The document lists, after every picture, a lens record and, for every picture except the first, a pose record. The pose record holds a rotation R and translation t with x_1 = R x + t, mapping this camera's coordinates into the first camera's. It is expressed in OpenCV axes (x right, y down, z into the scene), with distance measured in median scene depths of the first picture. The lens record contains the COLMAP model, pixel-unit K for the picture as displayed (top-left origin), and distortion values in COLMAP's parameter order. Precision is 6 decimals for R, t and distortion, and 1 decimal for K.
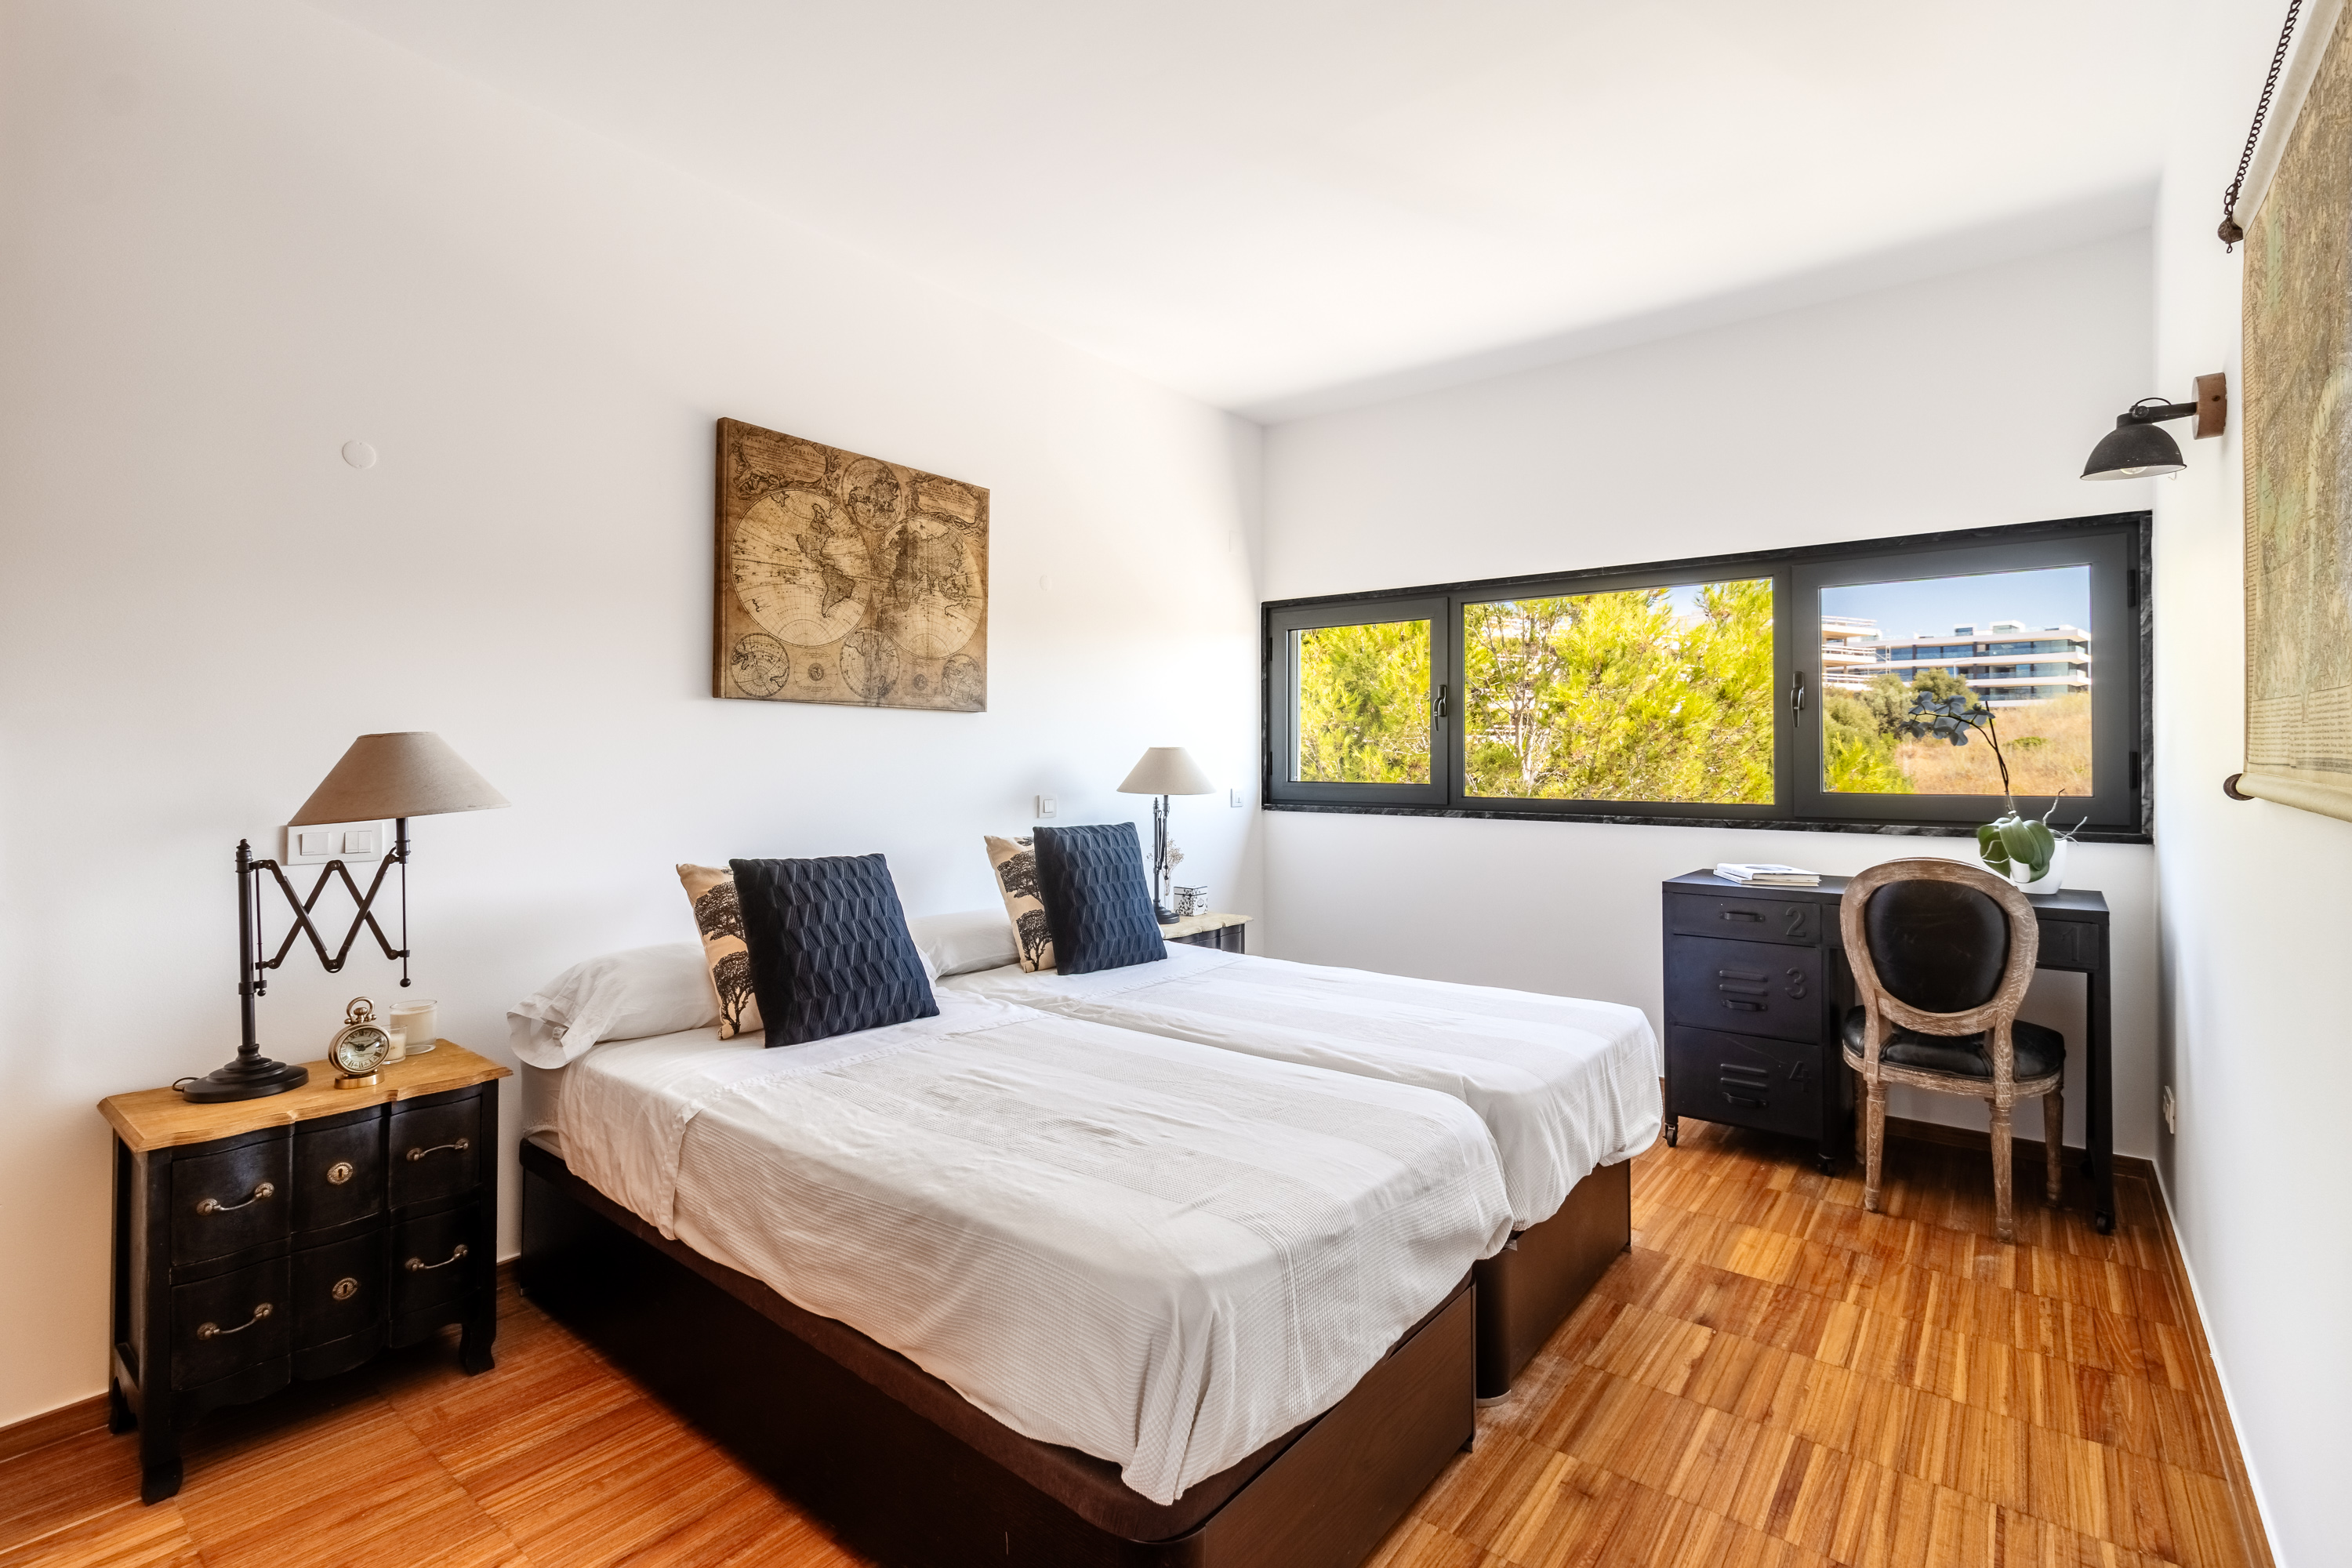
lens RADIAL K [[1086.7, 0, 1168.4], [0, 1086.7, 746.4], [0, 0, 1]] dist [-0.001163, 0.000590]
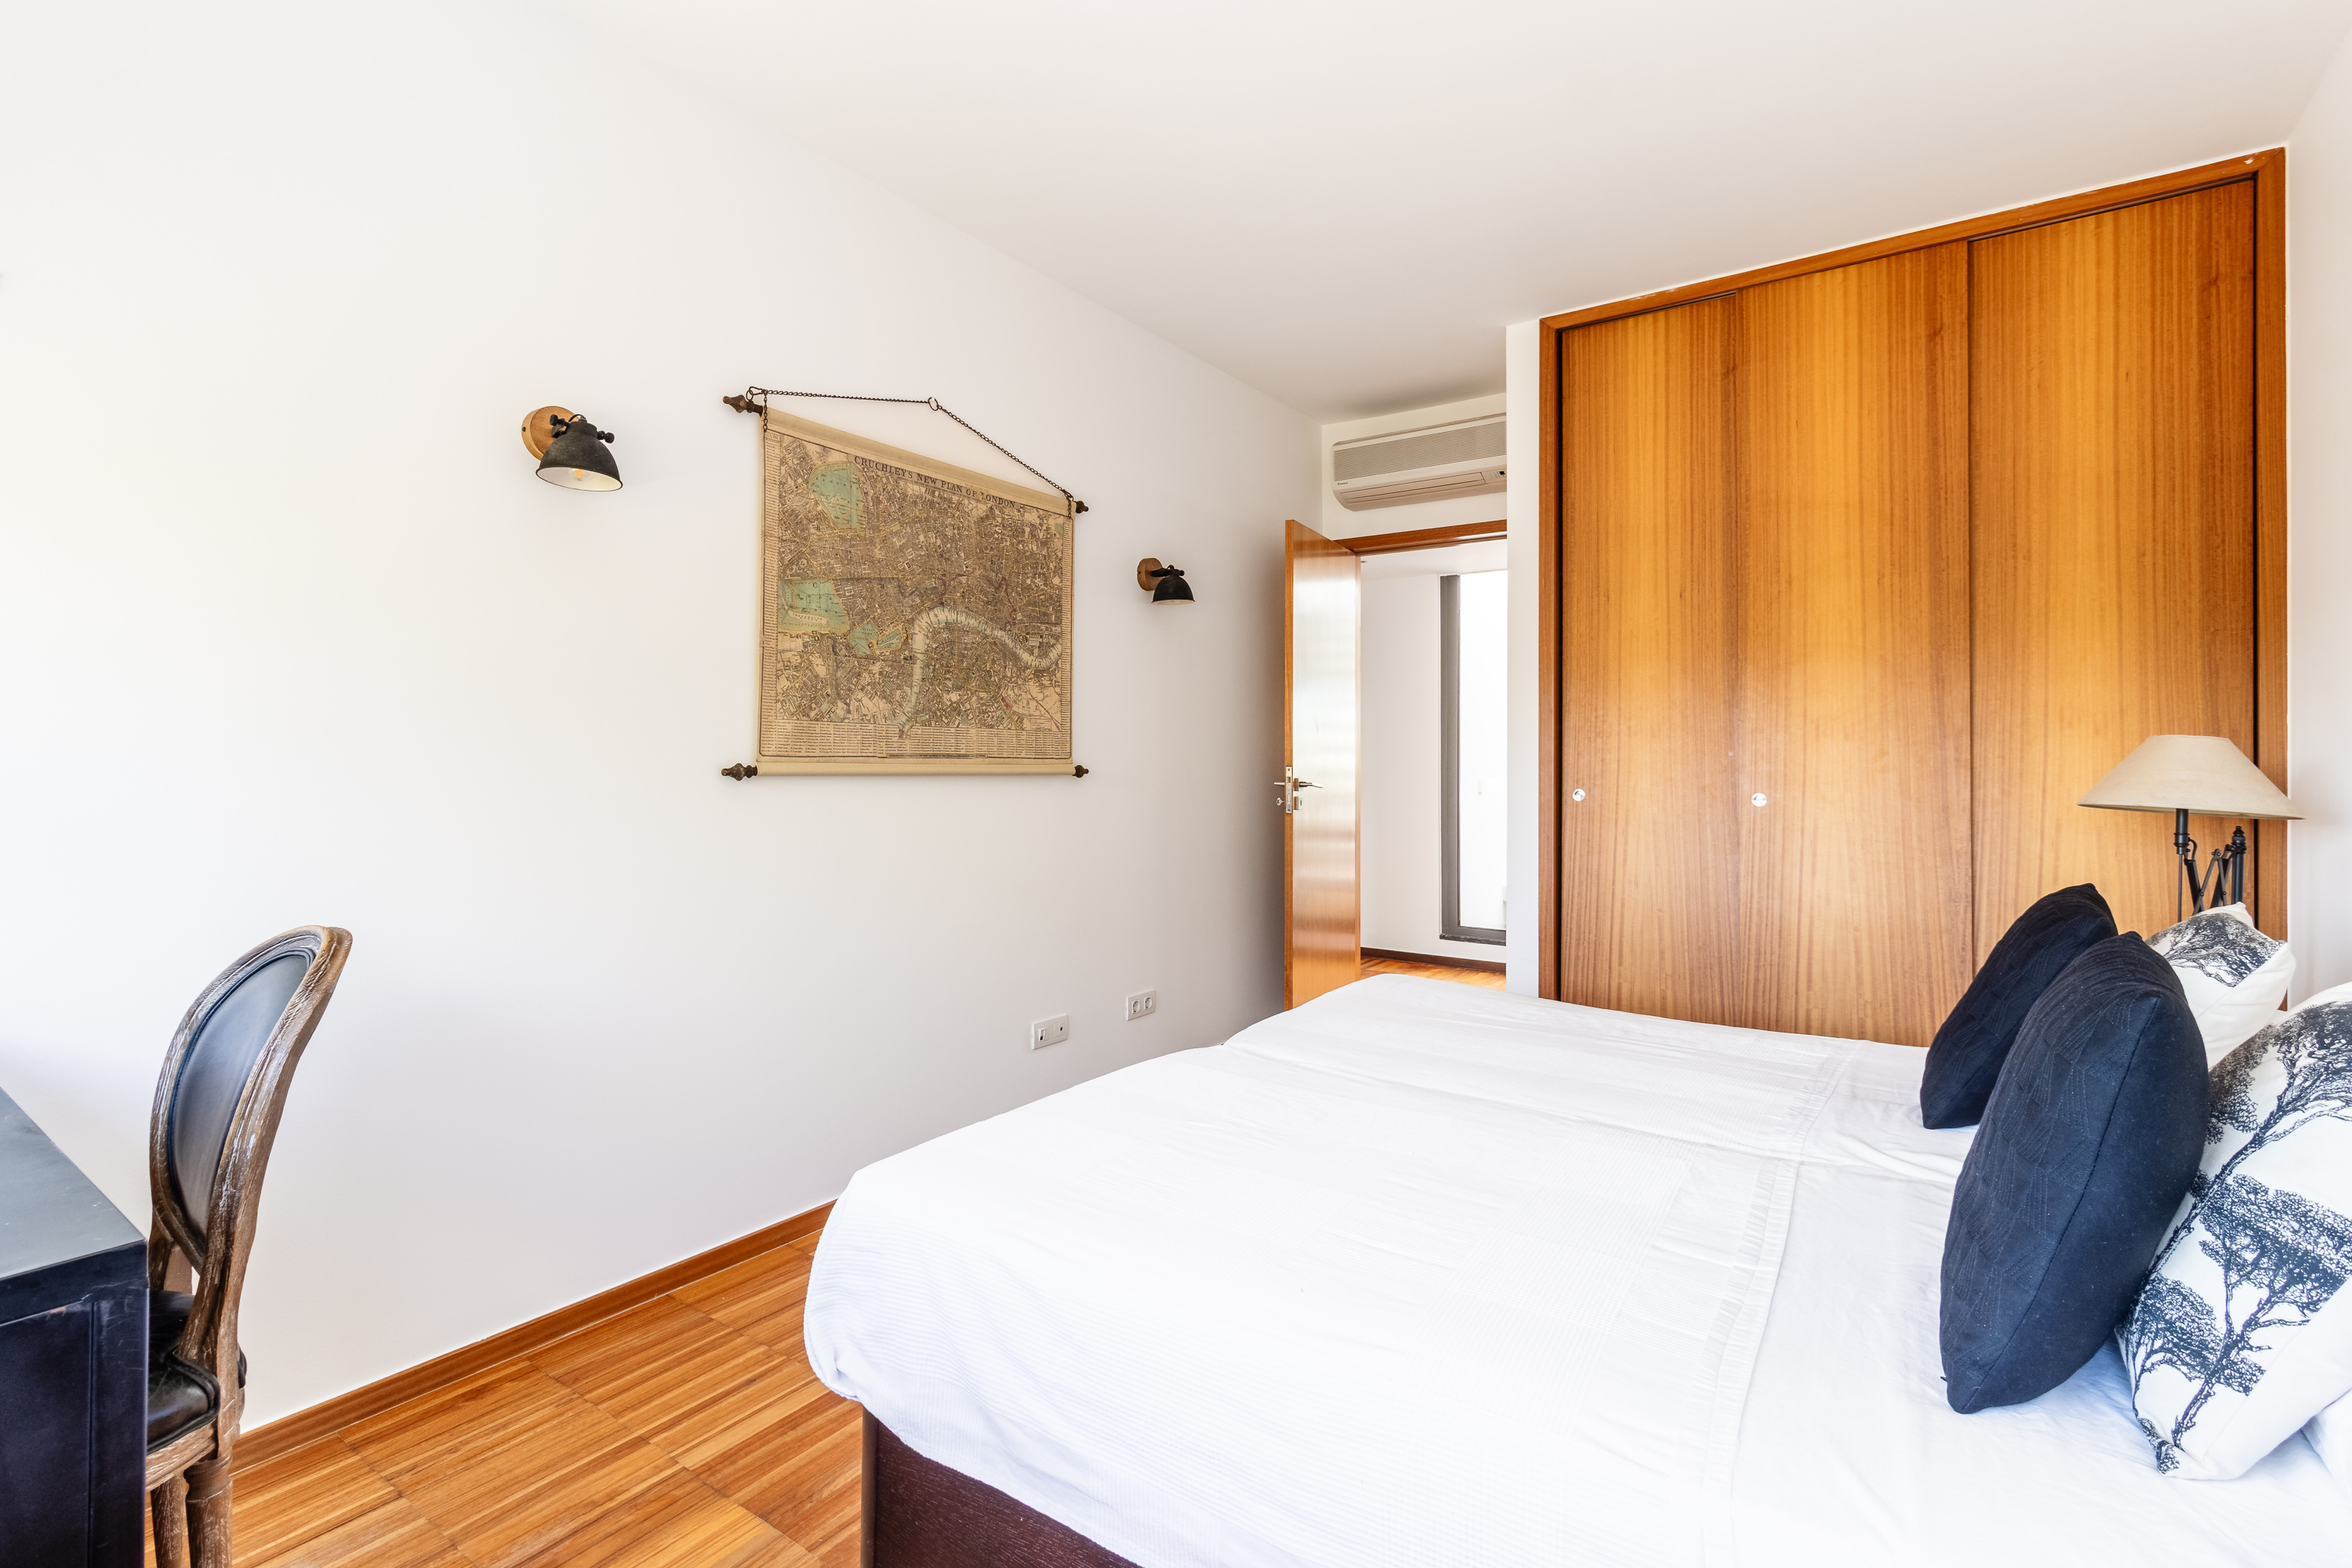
lens RADIAL K [[1086.7, 0, 1168.4], [0, 1086.7, 746.4], [0, 0, 1]] dist [-0.001163, 0.000590]
pose [[-0.998417, -0.002339, -0.056199, 0.322524], [-0.001309, 0.999831, -0.018350, 0.027257], [0.056233, -0.018247, -0.998251, 1.708721]]
